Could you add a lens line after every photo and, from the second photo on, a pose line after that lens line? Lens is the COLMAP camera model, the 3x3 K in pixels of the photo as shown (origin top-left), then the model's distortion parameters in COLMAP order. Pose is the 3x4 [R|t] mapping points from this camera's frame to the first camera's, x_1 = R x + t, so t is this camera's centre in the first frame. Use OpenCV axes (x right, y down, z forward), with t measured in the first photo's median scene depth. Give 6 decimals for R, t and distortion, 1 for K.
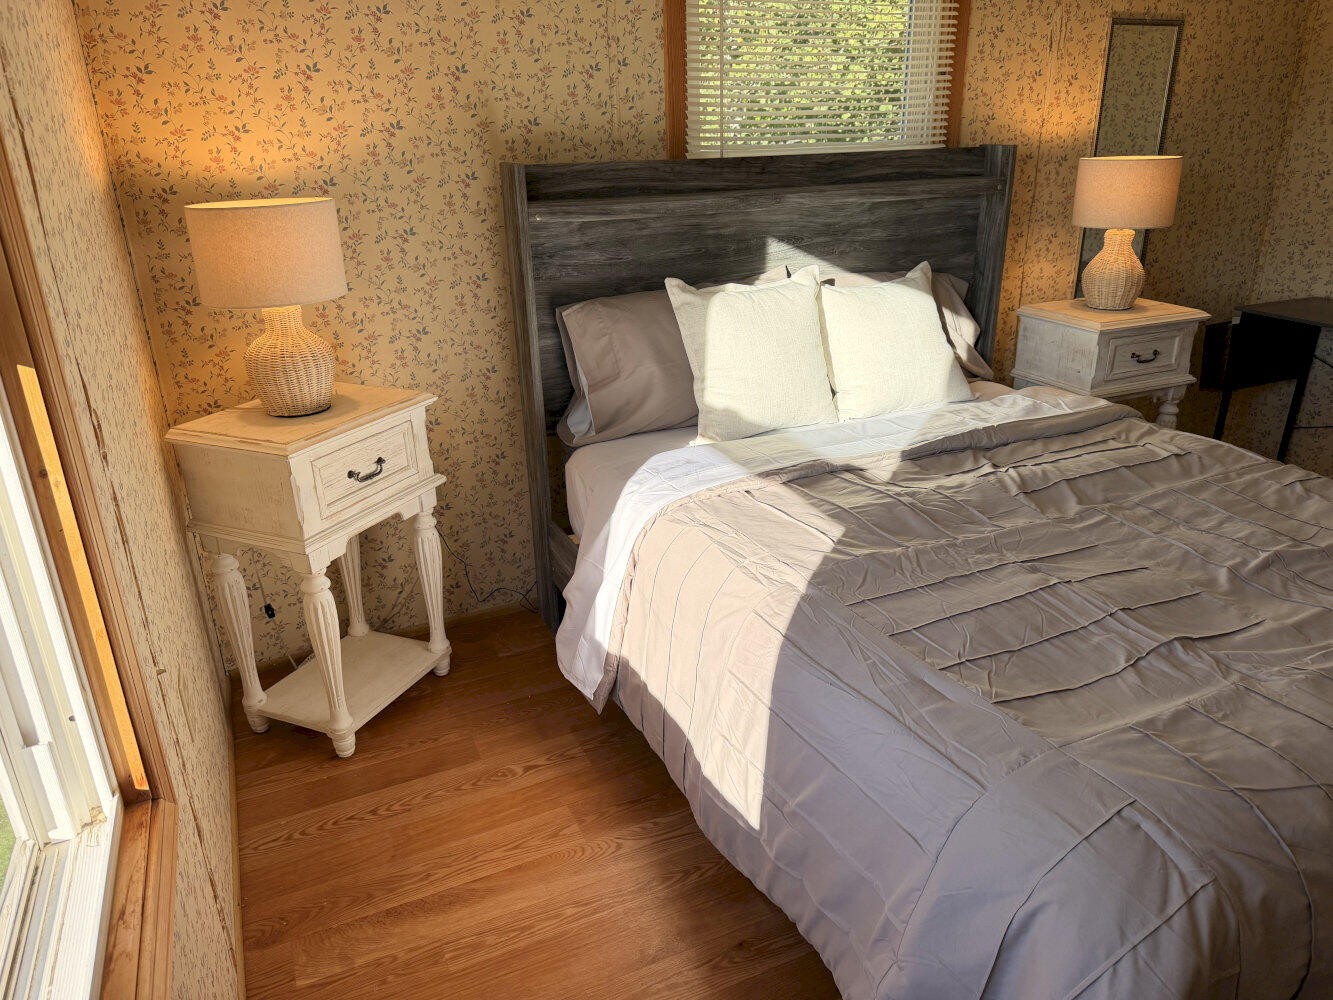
lens RADIAL K [[949.9, 0, 666.5], [0, 949.9, 500.0], [0, 0, 1]] dist [0.041753, -0.055767]
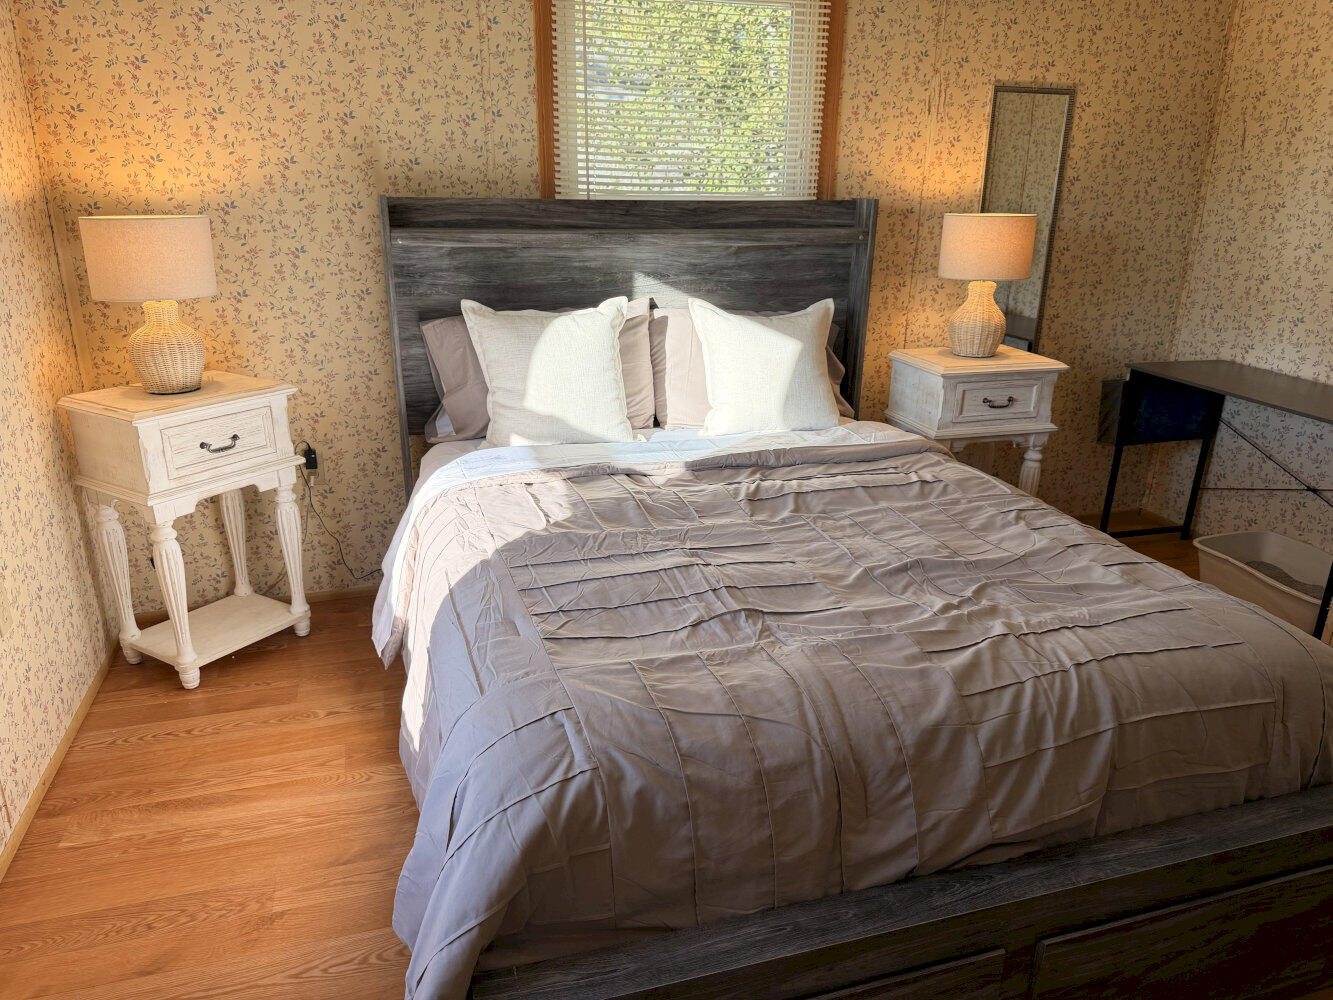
lens RADIAL K [[935.3, 0, 618.3], [0, 935.3, 495.0], [0, 0, 1]] dist [0.040004, -0.054848]
pose [[0.989793, 0.075128, -0.121103, 0.286799], [-0.080813, 0.995813, -0.042726, 0.037735], [0.117387, 0.052076, 0.991720, -0.085472]]
